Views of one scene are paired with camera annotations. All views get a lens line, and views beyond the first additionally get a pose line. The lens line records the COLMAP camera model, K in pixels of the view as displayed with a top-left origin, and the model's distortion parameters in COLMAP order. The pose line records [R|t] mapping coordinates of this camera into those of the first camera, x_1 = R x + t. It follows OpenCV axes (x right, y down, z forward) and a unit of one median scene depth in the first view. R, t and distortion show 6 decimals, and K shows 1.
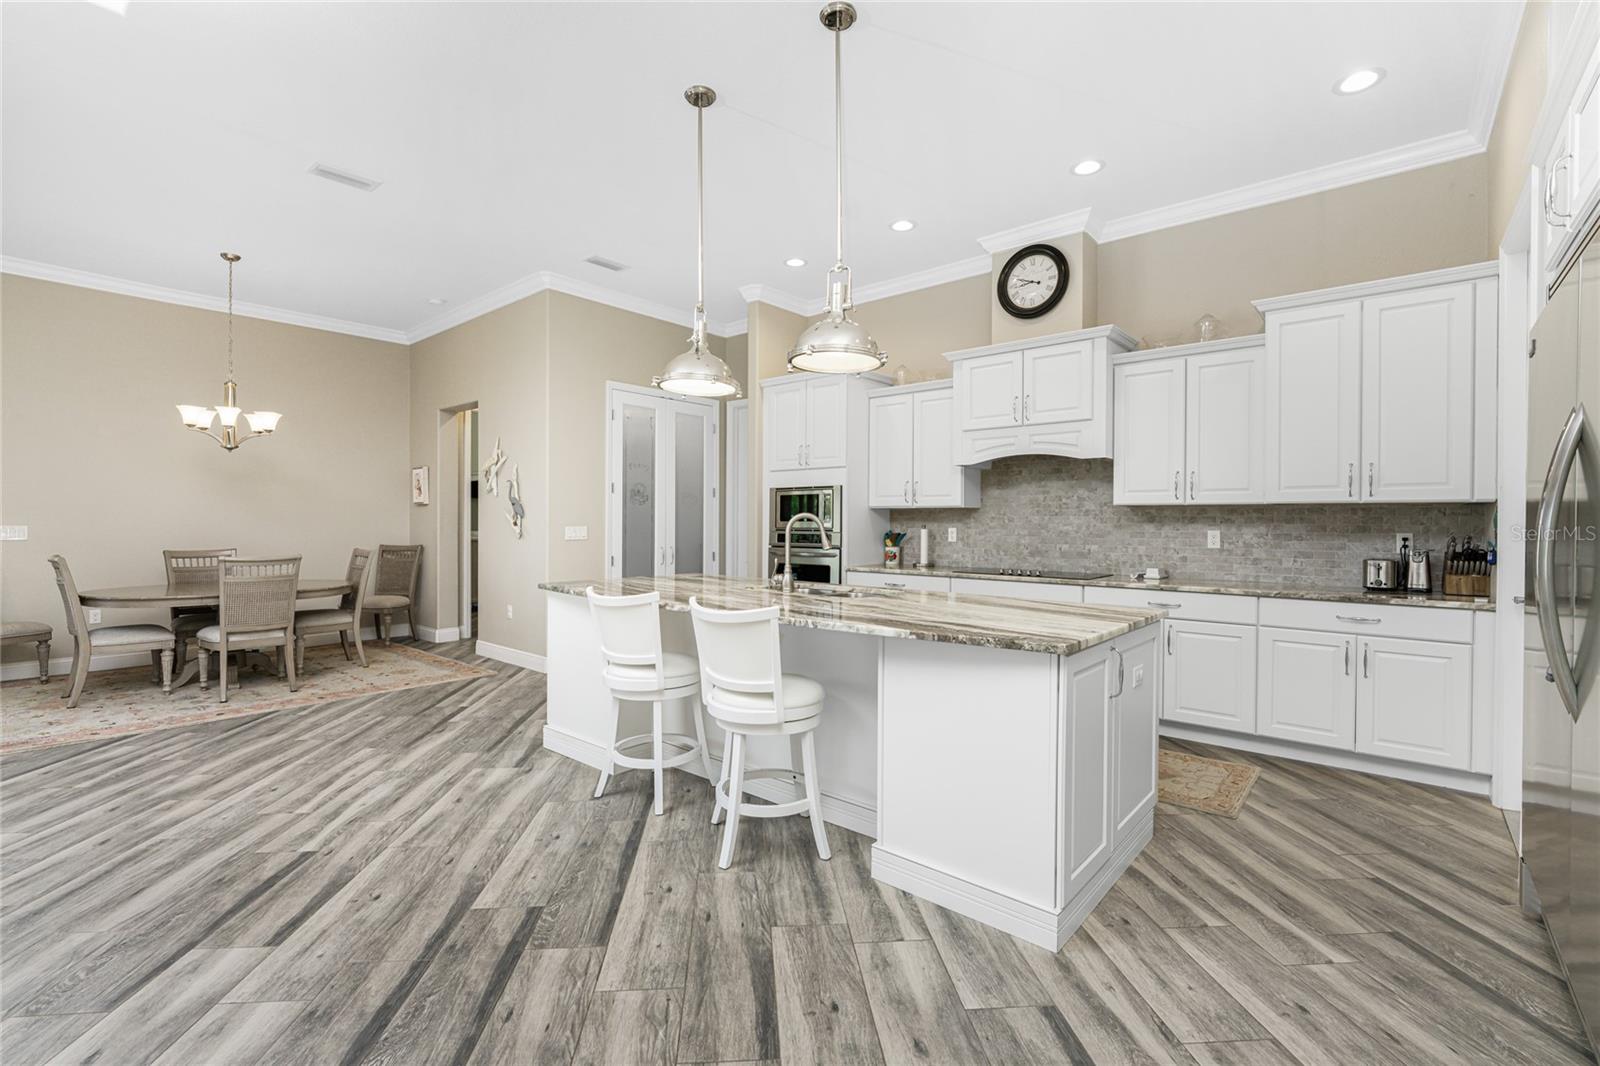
lens RADIAL K [[698.0, 0, 800.0], [0, 698.0, 533.0], [0, 0, 1]] dist [-0.016371, -0.000257]
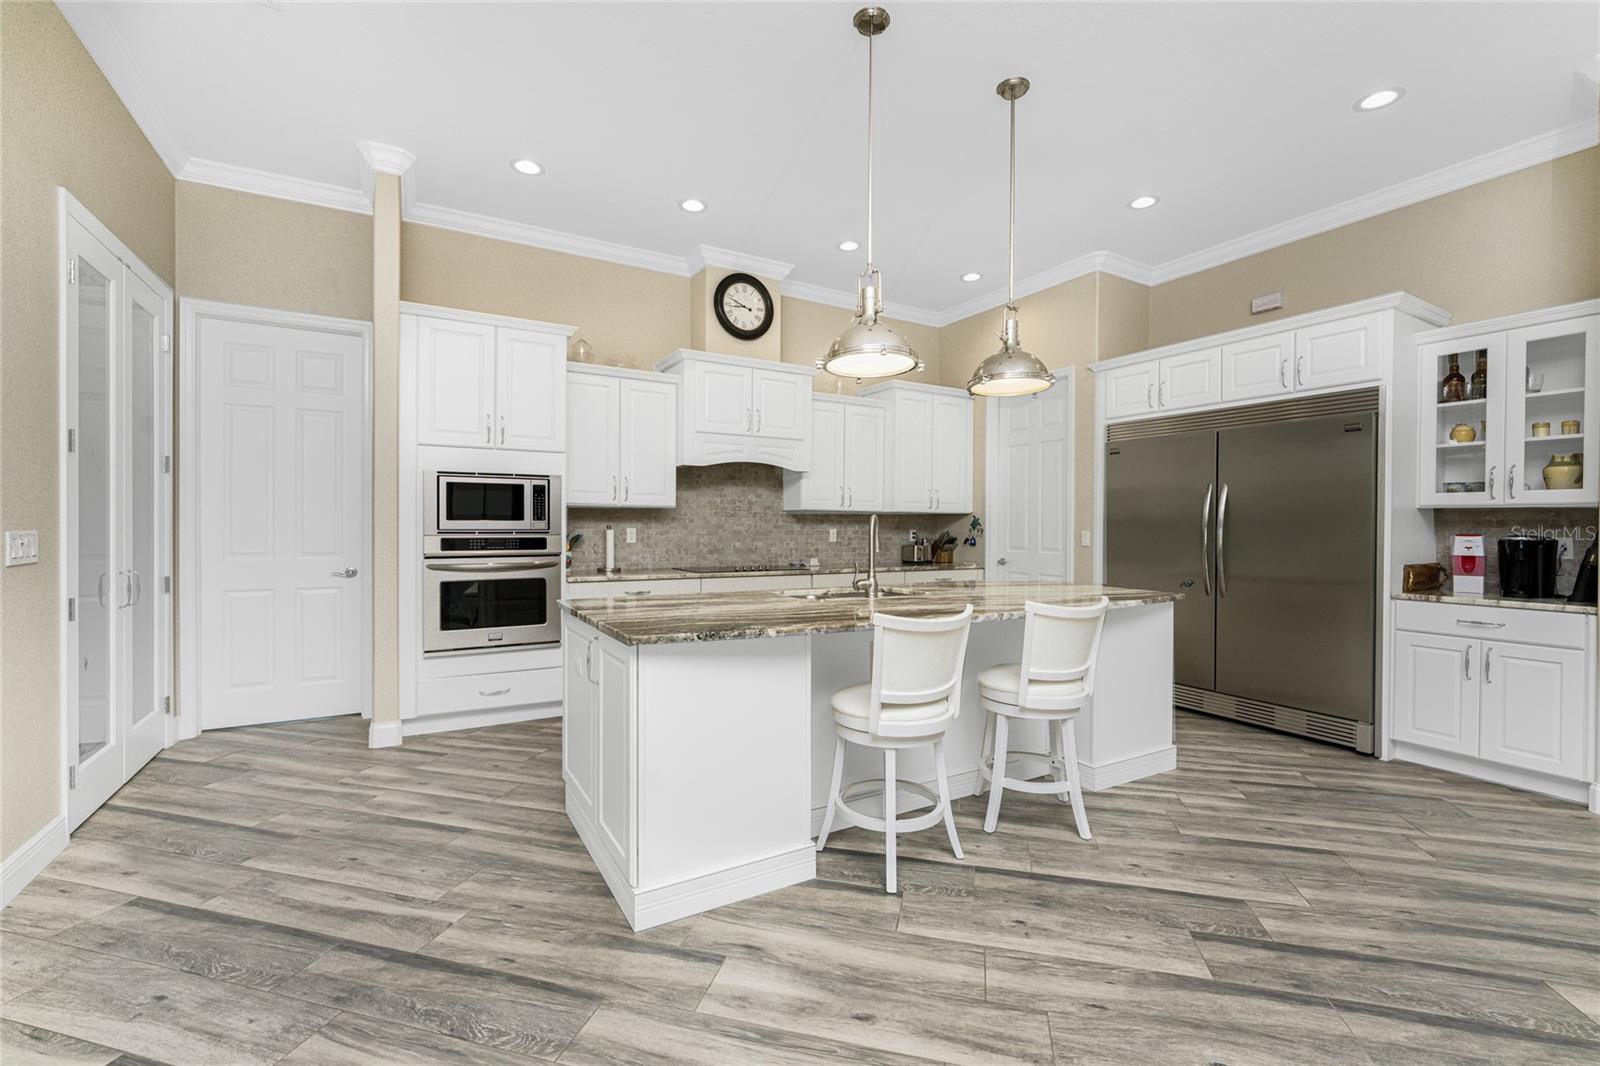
lens RADIAL K [[675.6, 0, 800.0], [0, 675.6, 533.0], [0, 0, 1]] dist [-0.002929, -0.000536]
pose [[0.335073, -0.014635, 0.942078, -0.662941], [0.010346, 0.999876, 0.011853, -0.011152], [-0.942135, 0.005775, 0.335183, 0.558617]]
